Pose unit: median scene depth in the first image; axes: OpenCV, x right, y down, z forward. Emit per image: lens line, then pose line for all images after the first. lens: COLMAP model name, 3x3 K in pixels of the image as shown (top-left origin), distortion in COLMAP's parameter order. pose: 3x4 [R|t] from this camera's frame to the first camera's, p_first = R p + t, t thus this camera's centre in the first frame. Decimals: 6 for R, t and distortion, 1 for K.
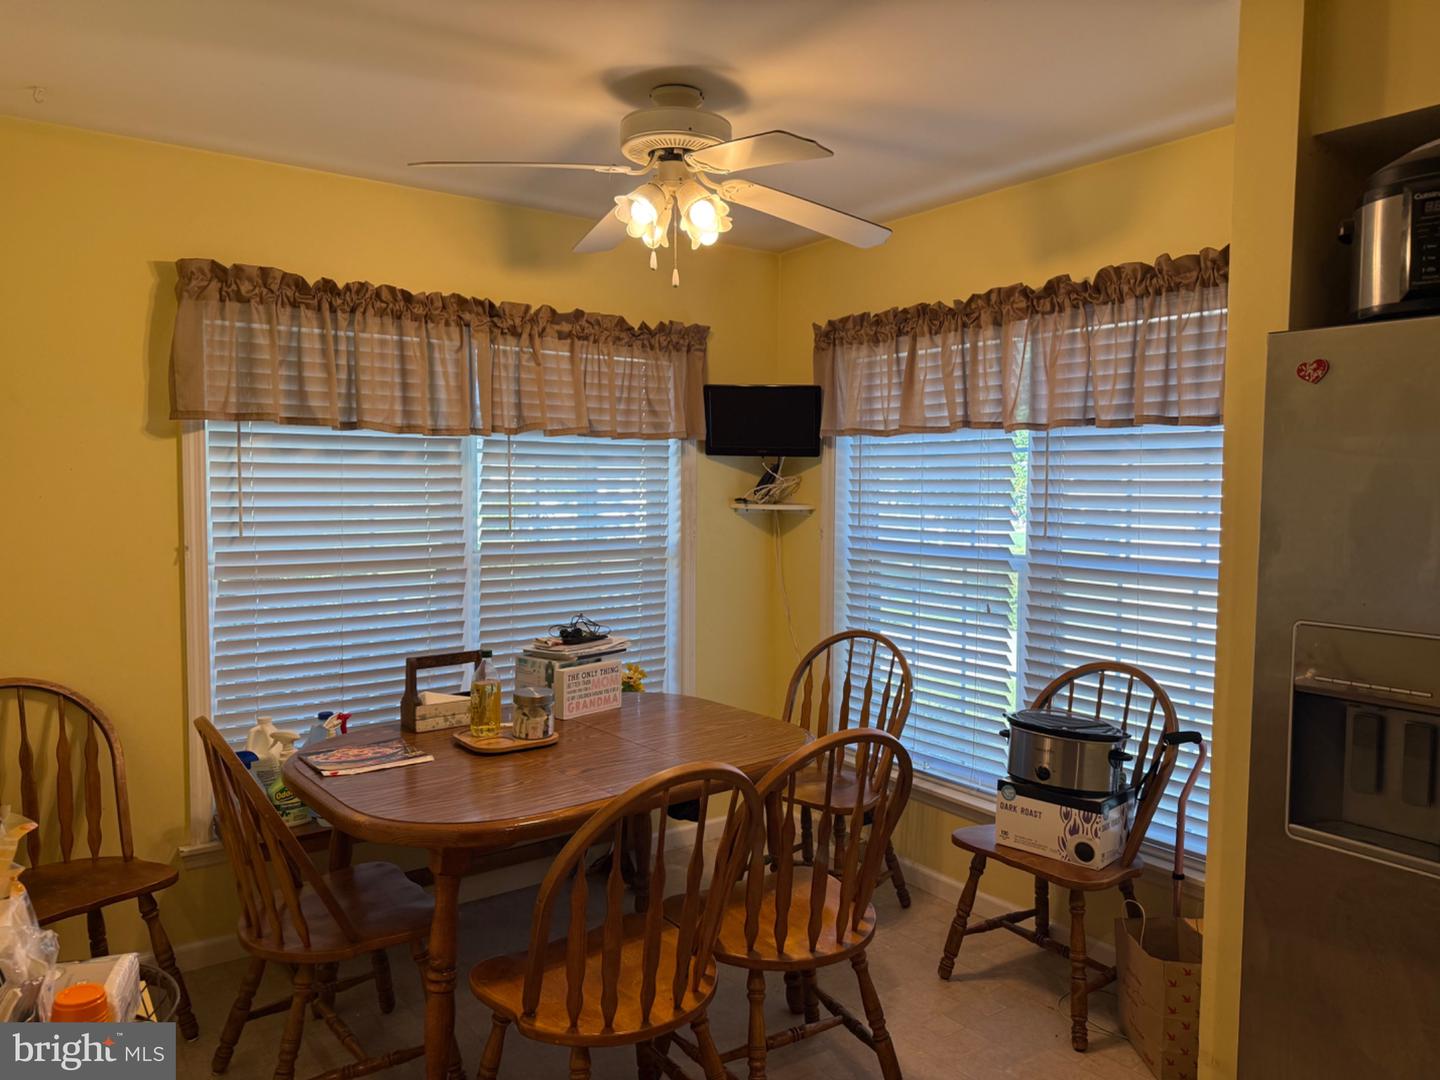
lens RADIAL K [[1024.1, 0, 735.6], [0, 1024.1, 543.8], [0, 0, 1]] dist [0.045905, -0.063497]
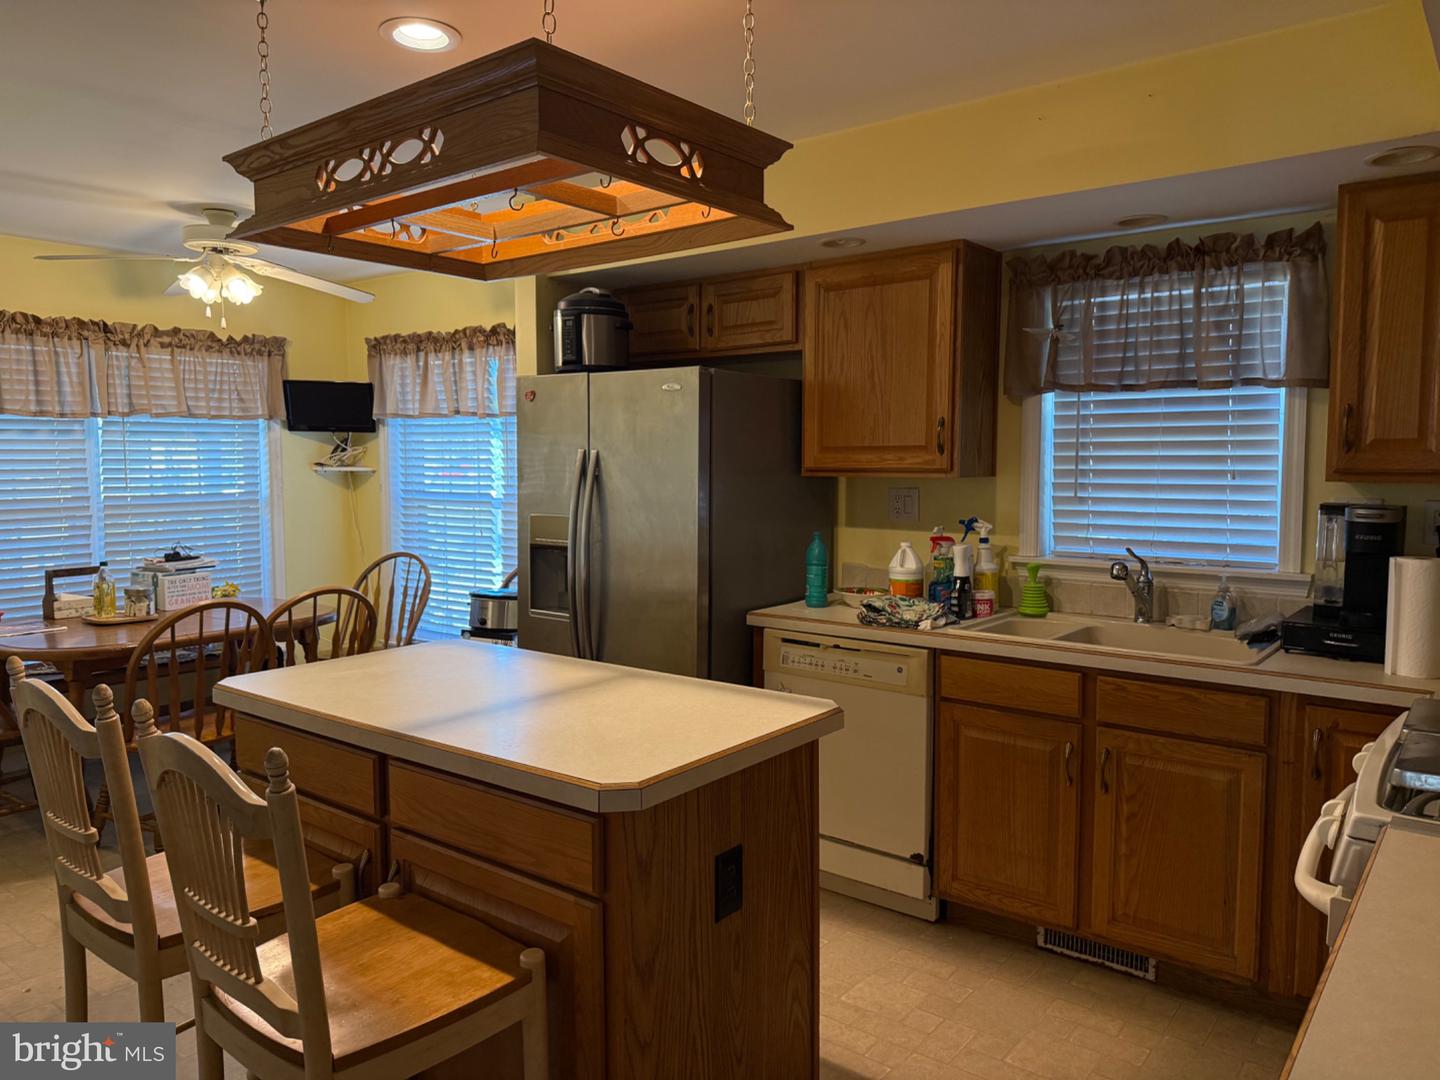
lens RADIAL K [[1024.1, 0, 716.0], [0, 1024.1, 536.7], [0, 0, 1]] dist [0.045905, -0.063497]
pose [[0.963573, -0.025167, 0.266259, 0.175308], [0.019022, 0.999490, 0.025634, 0.034852], [-0.266768, -0.019635, 0.963561, -0.557759]]
